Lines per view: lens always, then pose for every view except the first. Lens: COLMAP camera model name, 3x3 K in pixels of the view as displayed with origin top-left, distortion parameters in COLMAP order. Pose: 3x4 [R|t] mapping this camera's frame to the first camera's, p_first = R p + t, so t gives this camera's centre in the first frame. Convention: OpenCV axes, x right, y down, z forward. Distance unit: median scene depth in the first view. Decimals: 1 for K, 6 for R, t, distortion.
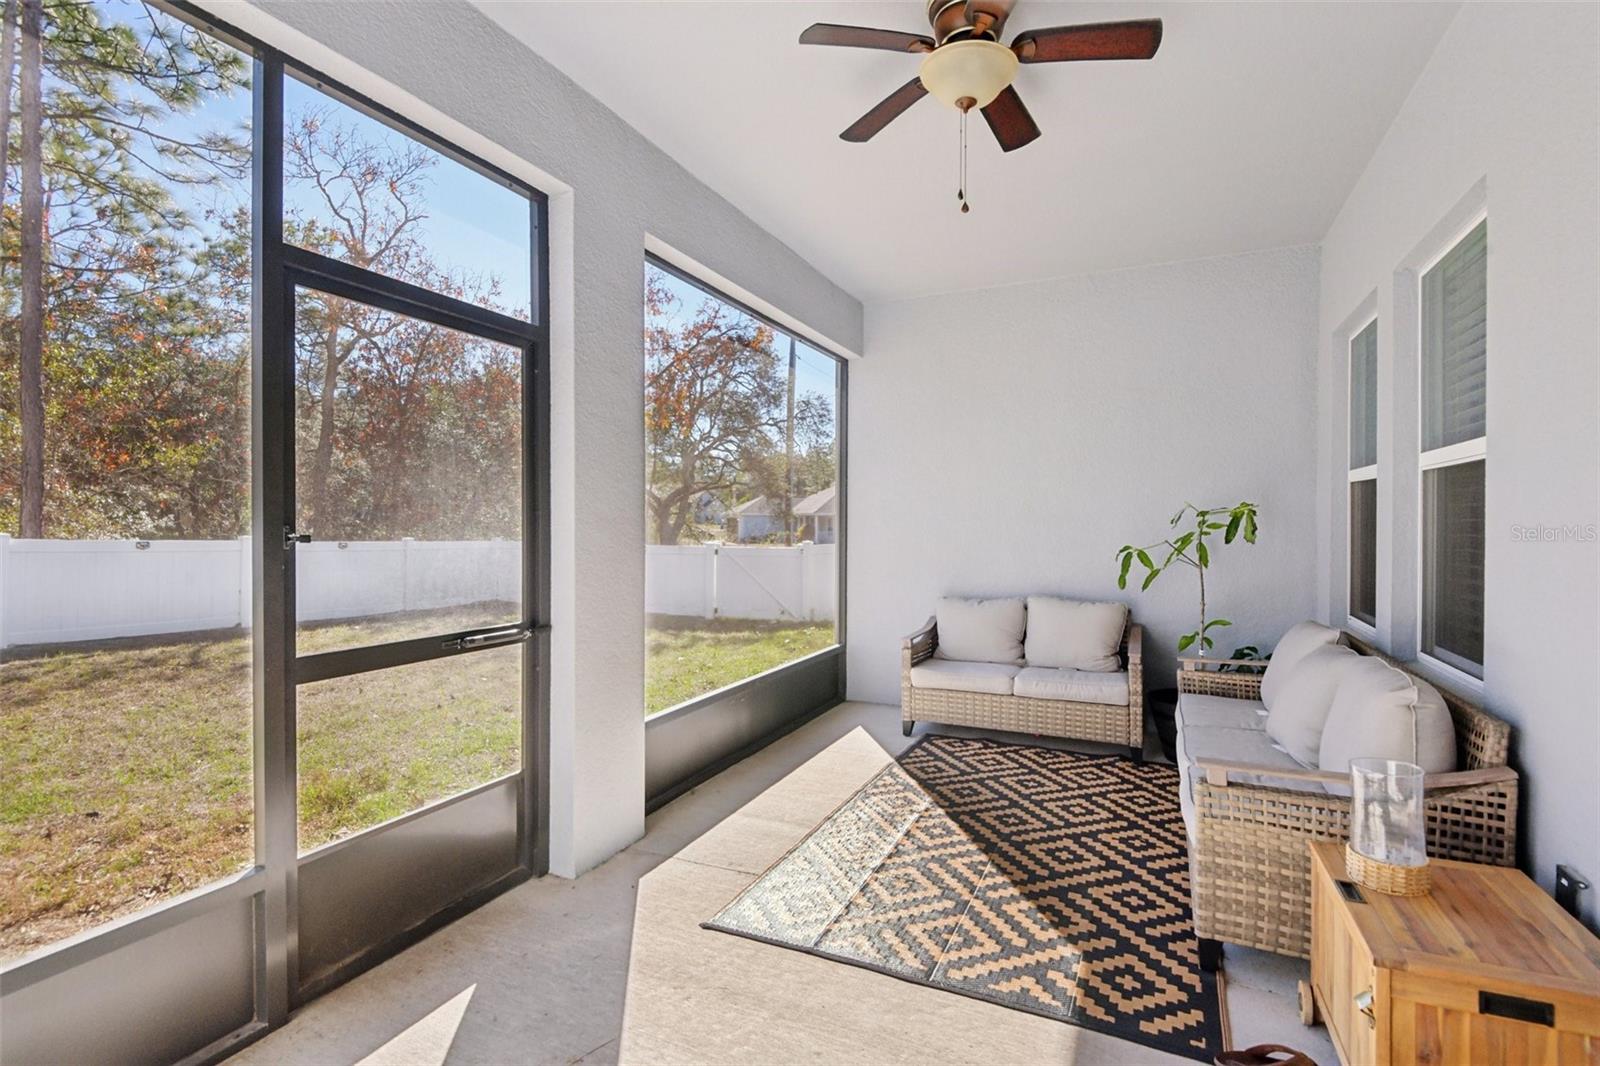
lens RADIAL K [[739.6, 0, 804.9], [0, 739.6, 528.9], [0, 0, 1]] dist [0.000257, -0.010320]
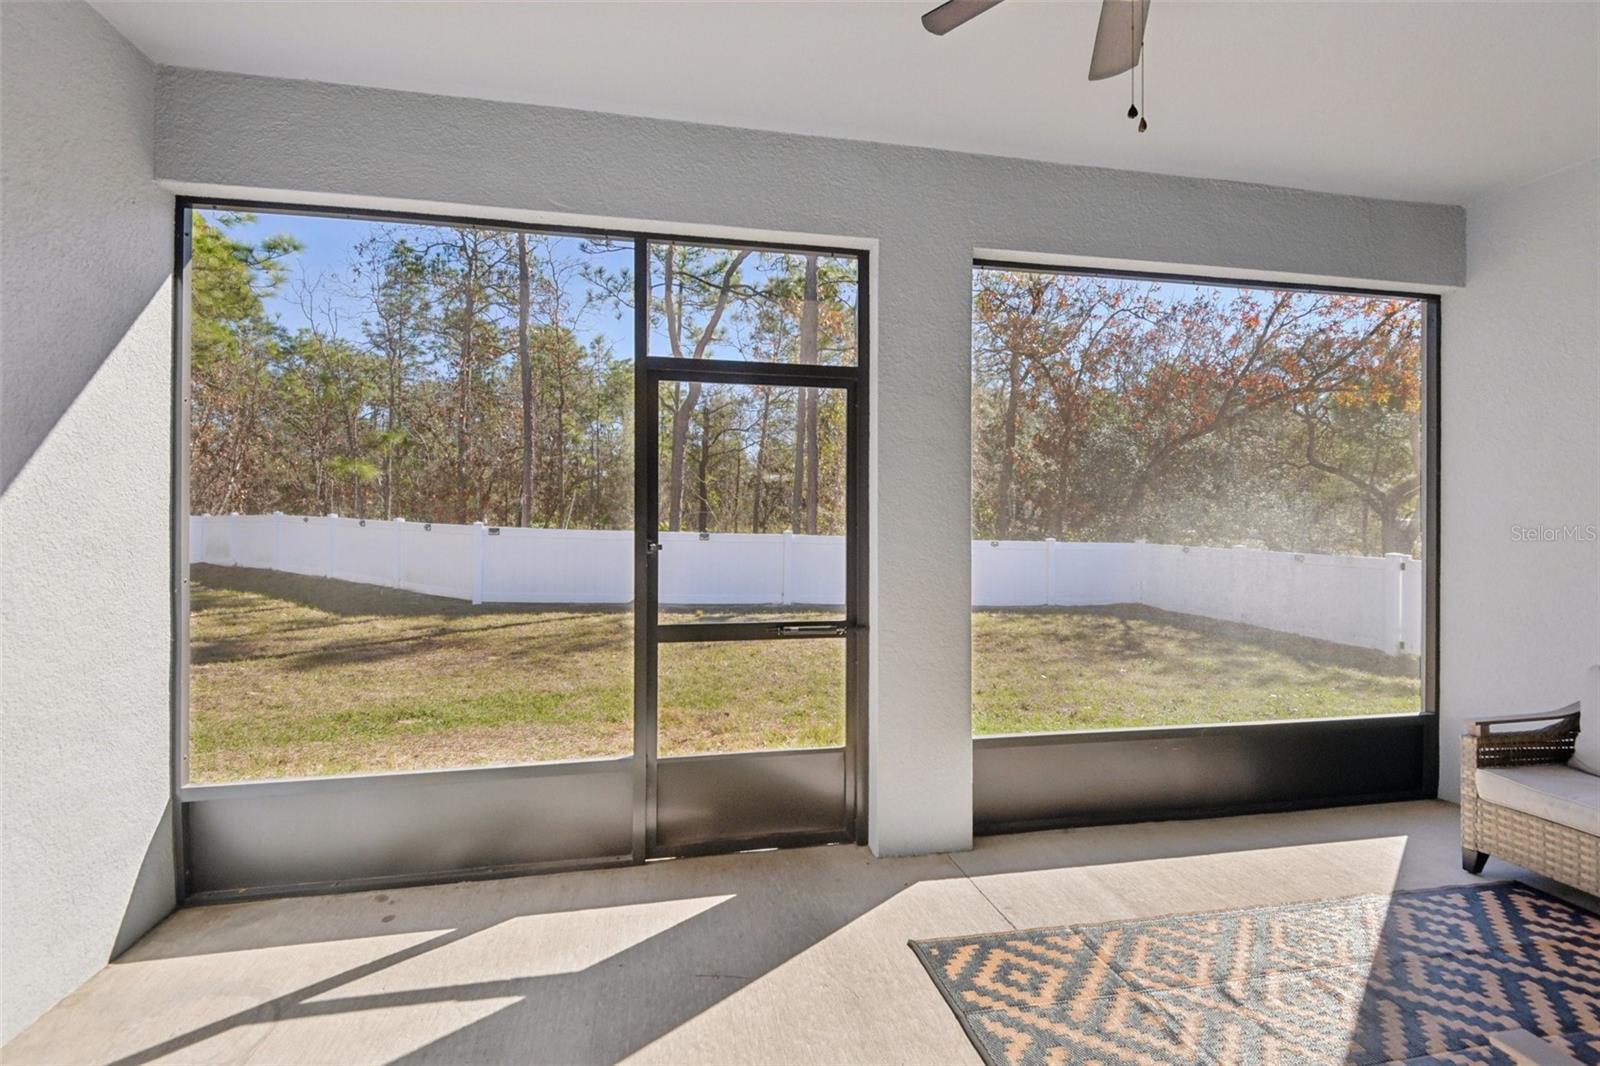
lens RADIAL K [[739.6, 0, 796.2], [0, 739.6, 525.8], [0, 0, 1]] dist [0.000257, -0.010320]
pose [[0.581300, 0.010970, -0.813615, 0.441253], [-0.011122, 0.999923, 0.005535, -0.026874], [0.813613, 0.005832, 0.581377, 0.212286]]
